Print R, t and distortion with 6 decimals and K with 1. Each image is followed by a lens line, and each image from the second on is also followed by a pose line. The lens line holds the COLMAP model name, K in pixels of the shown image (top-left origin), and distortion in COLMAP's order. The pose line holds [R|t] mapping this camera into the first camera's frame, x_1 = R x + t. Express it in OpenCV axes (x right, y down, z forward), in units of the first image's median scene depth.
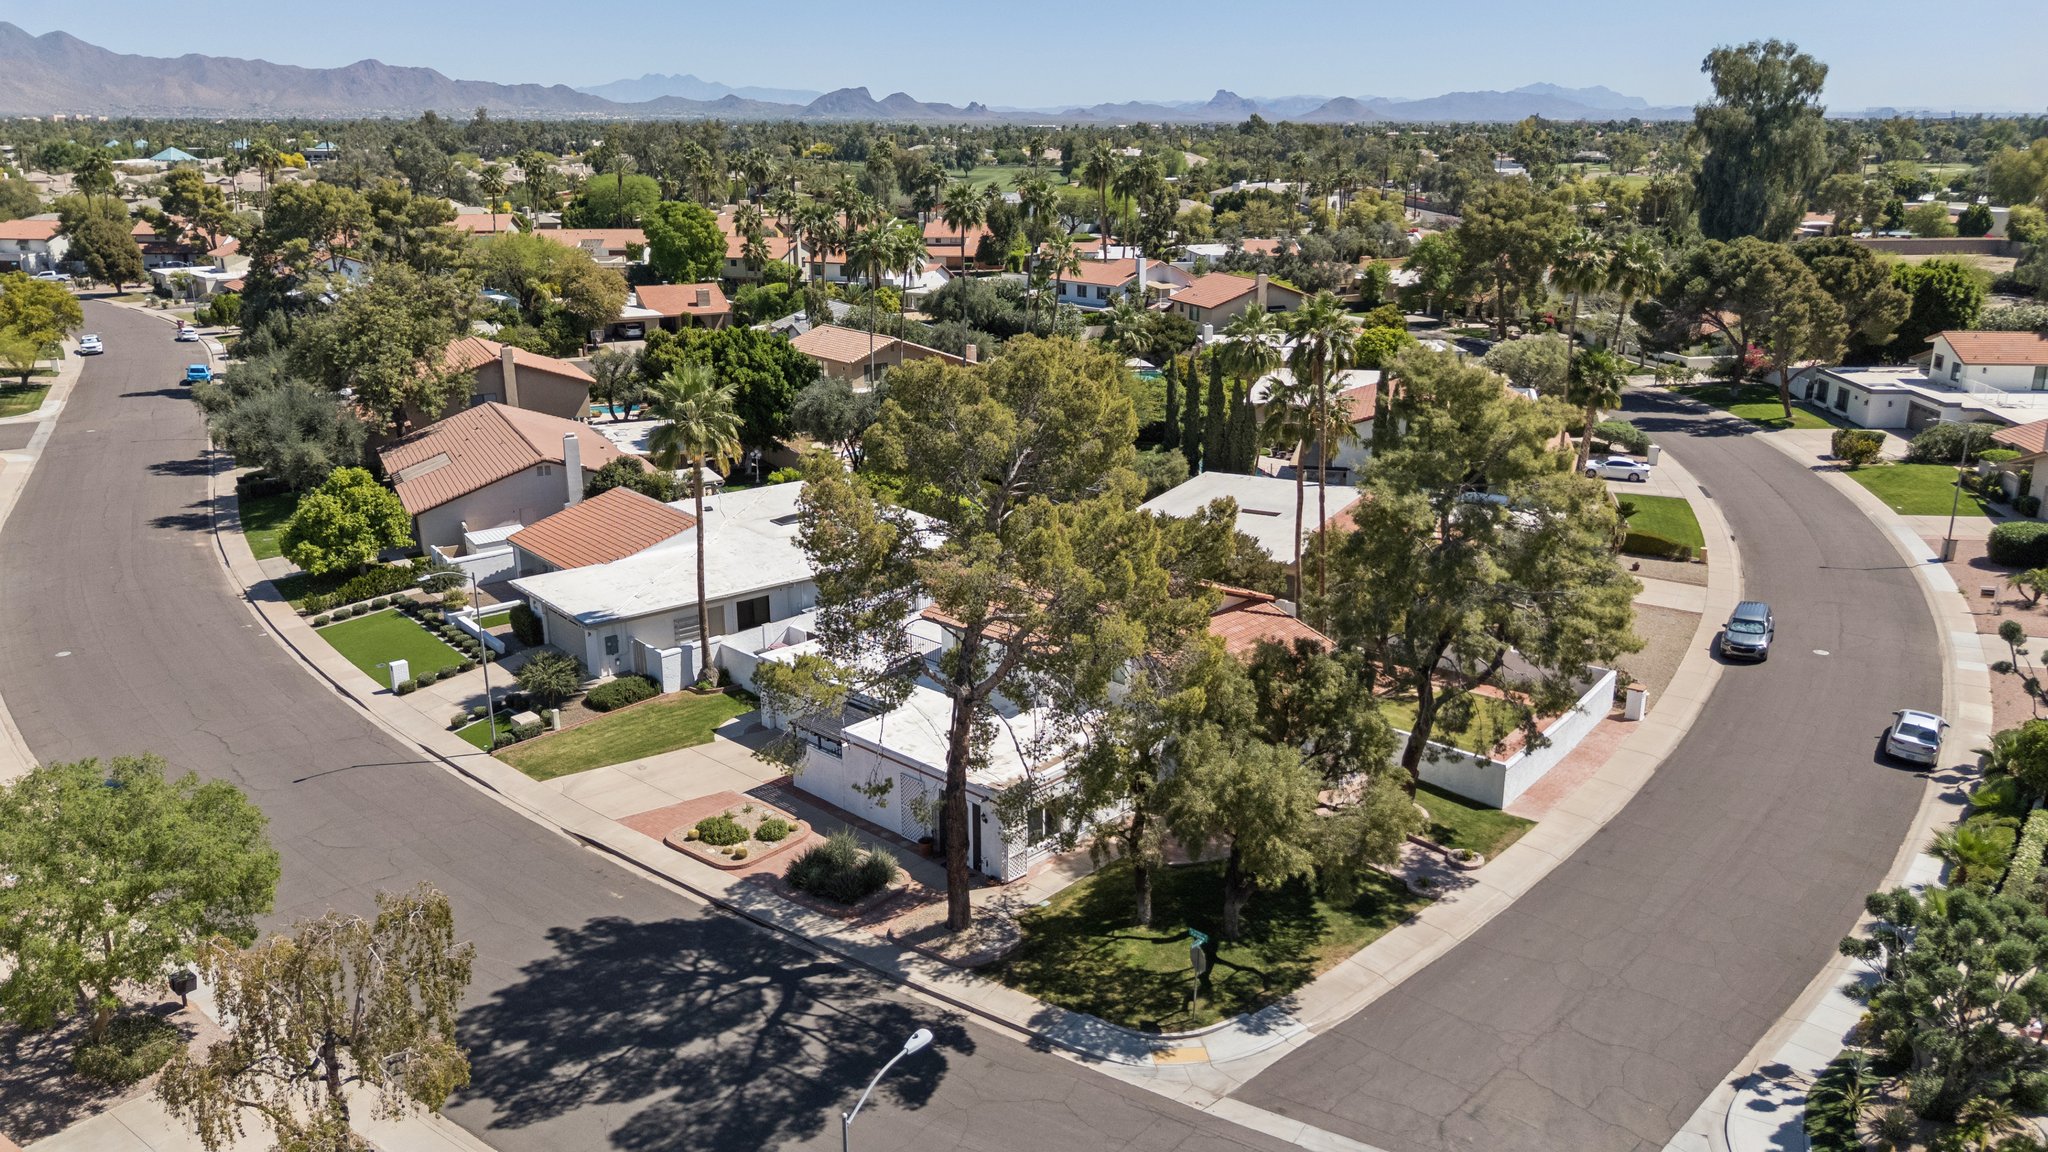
lens RADIAL K [[1506.6, 0, 1029.4], [0, 1506.6, 562.7], [0, 0, 1]] dist [0.075716, -0.072244]
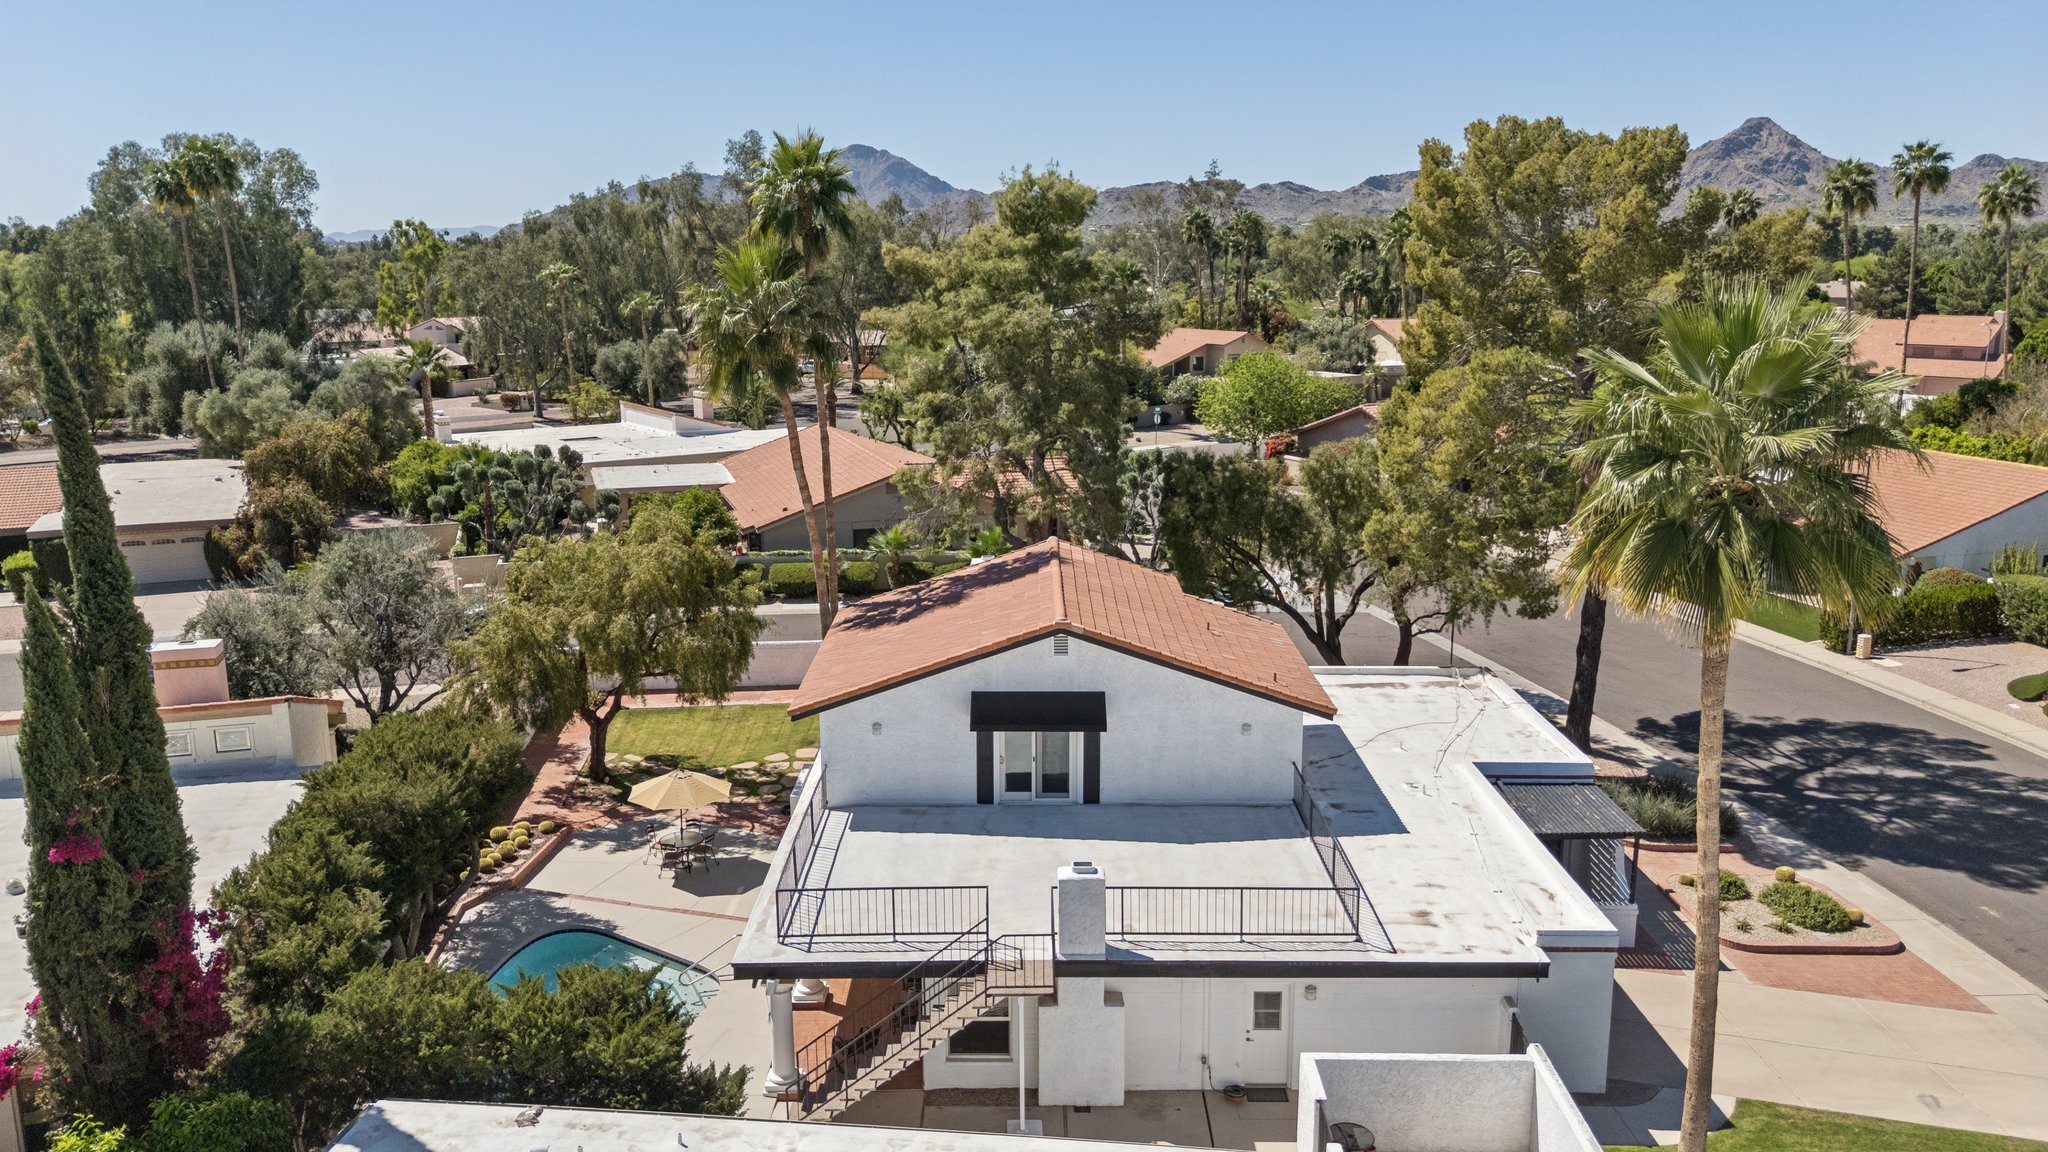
lens RADIAL K [[1506.6, 0, 1029.4], [0, 1506.6, 562.7], [0, 0, 1]] dist [0.075716, -0.072244]
pose [[-0.694672, -0.151188, 0.703259, -0.484444], [0.202013, 0.897313, 0.392453, -0.327569], [-0.690378, 0.414693, -0.592797, 1.838052]]
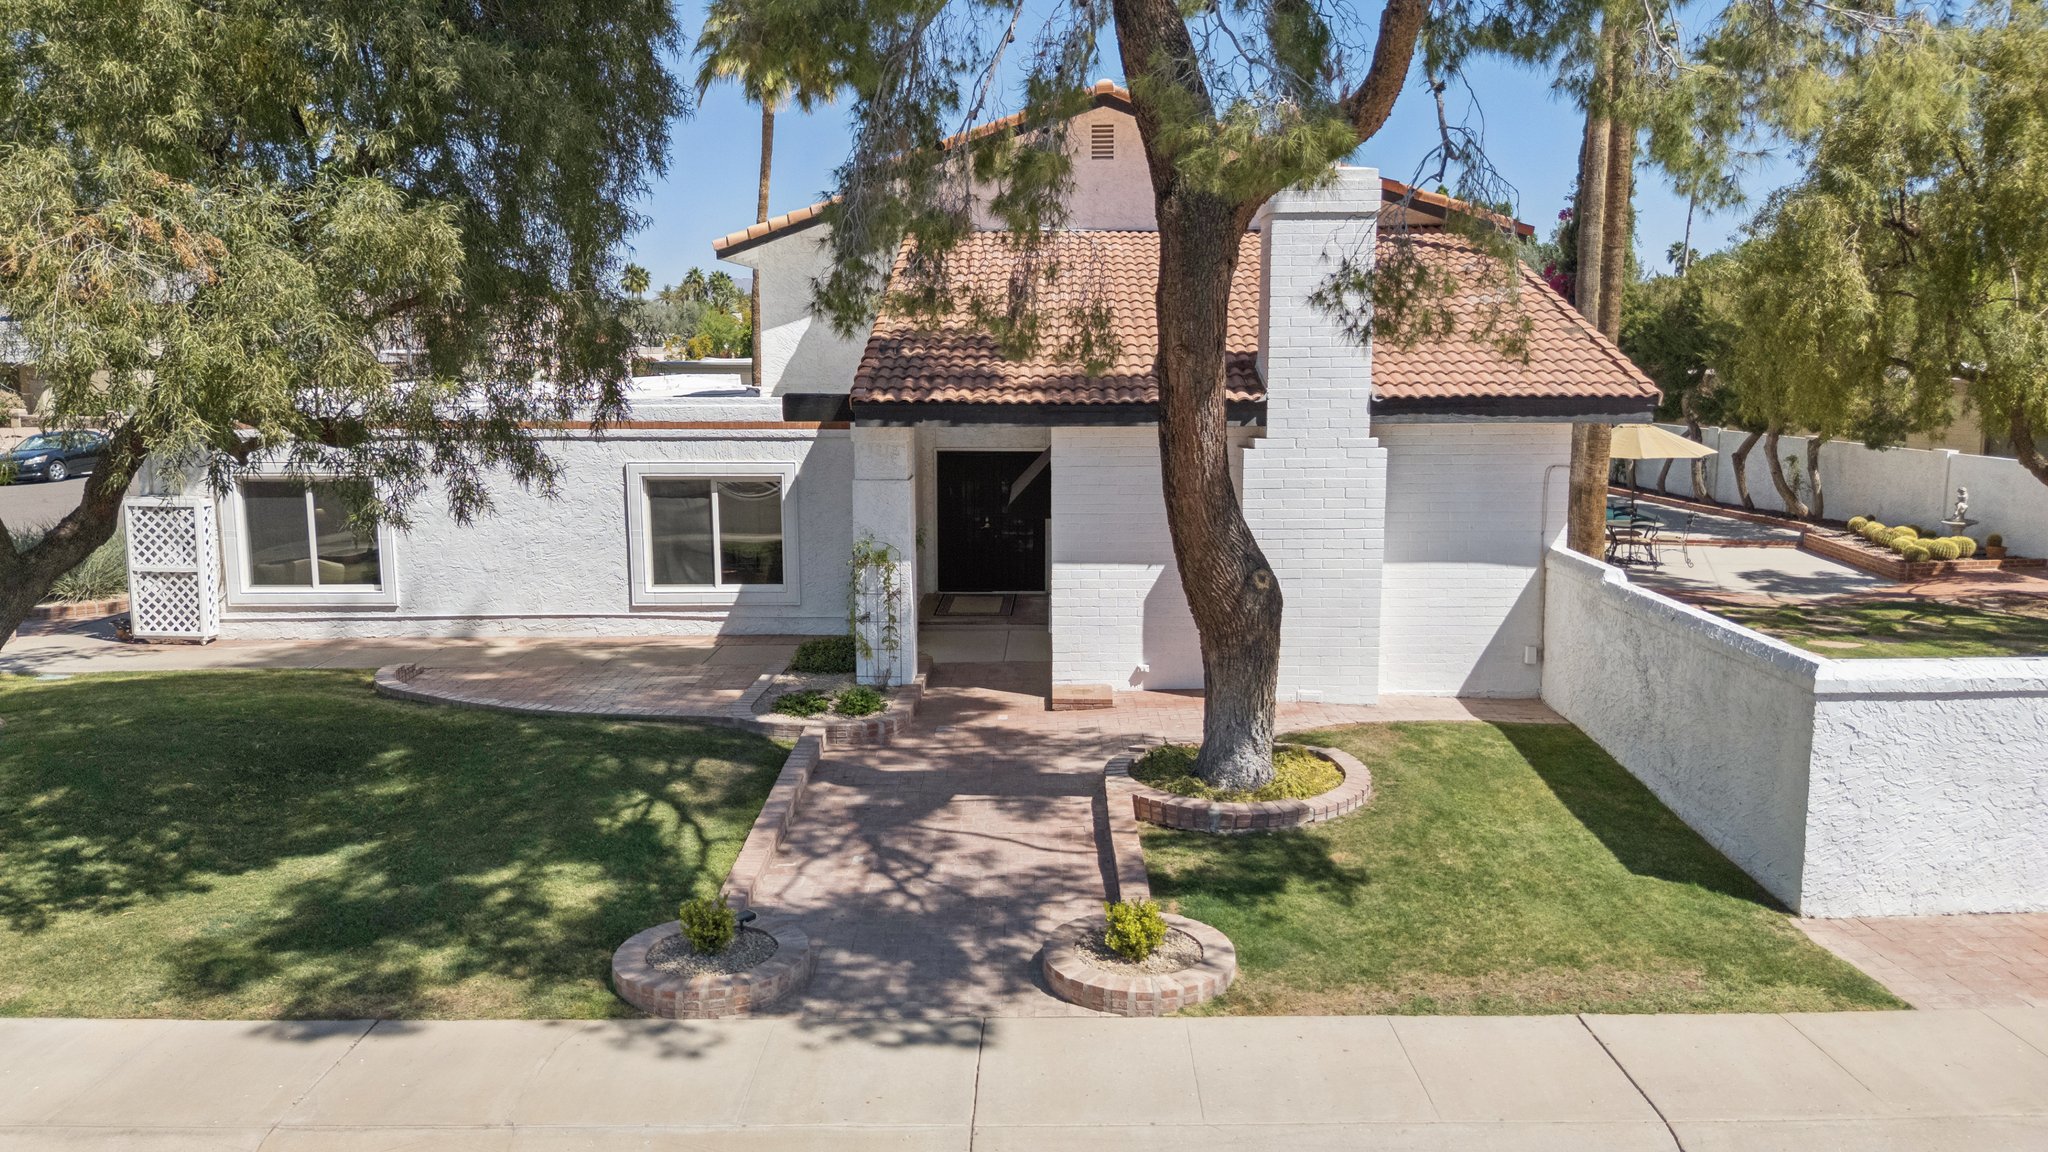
lens RADIAL K [[1482.2, 0, 1020.7], [0, 1482.2, 545.0], [0, 0, 1]] dist [0.125366, -0.146163]
pose [[0.670012, 0.091366, -0.736707, 0.471114], [-0.202907, 0.977147, -0.063351, 0.184597], [0.714082, 0.191929, 0.673238, 0.986769]]
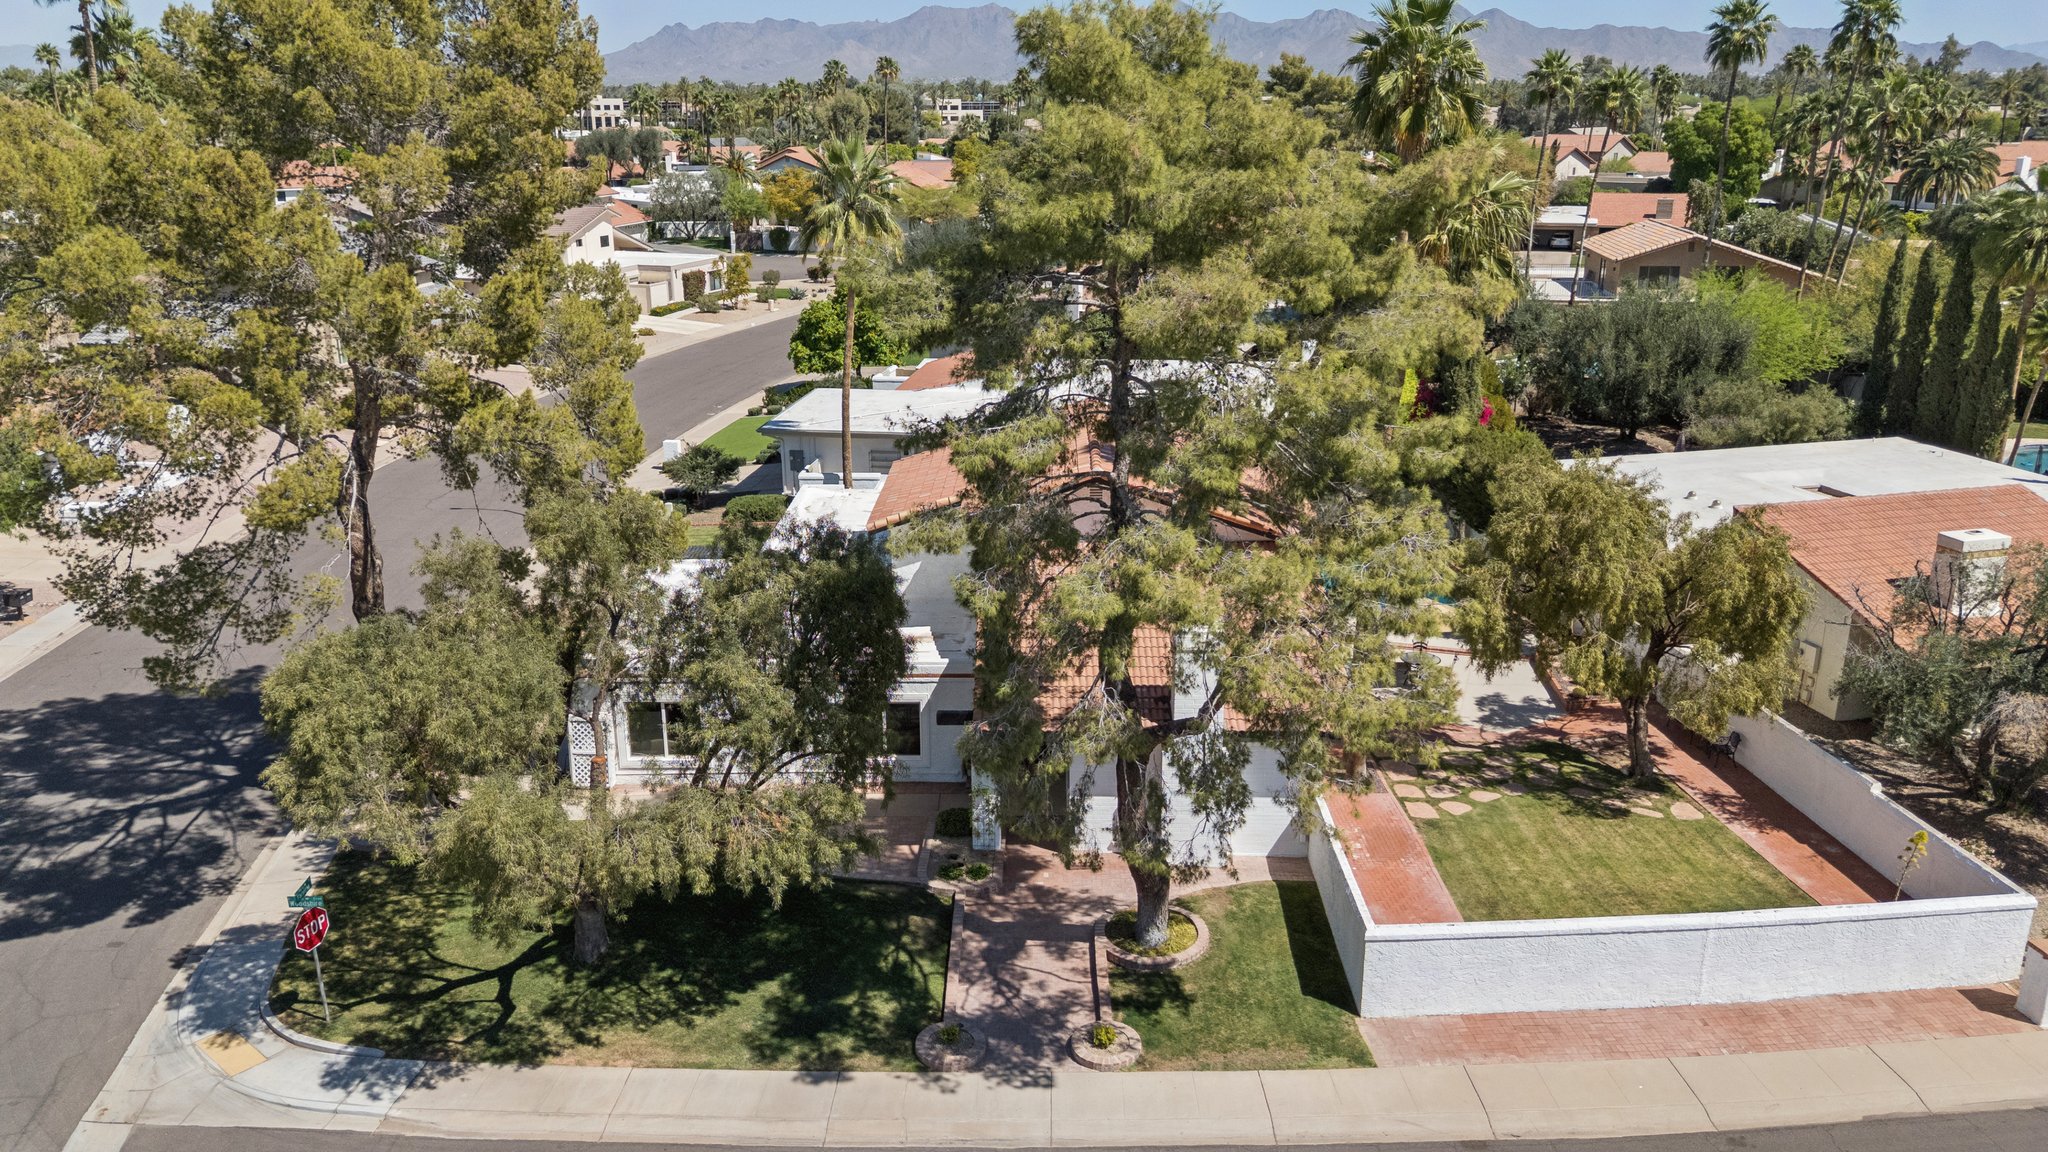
lens RADIAL K [[1506.6, 0, 1029.4], [0, 1506.6, 562.7], [0, 0, 1]] dist [0.075716, -0.072244]
pose [[0.680834, 0.210213, -0.701623, 0.681776], [-0.203833, 0.974467, 0.094165, -0.005384], [0.703503, 0.078903, 0.706299, 0.705581]]
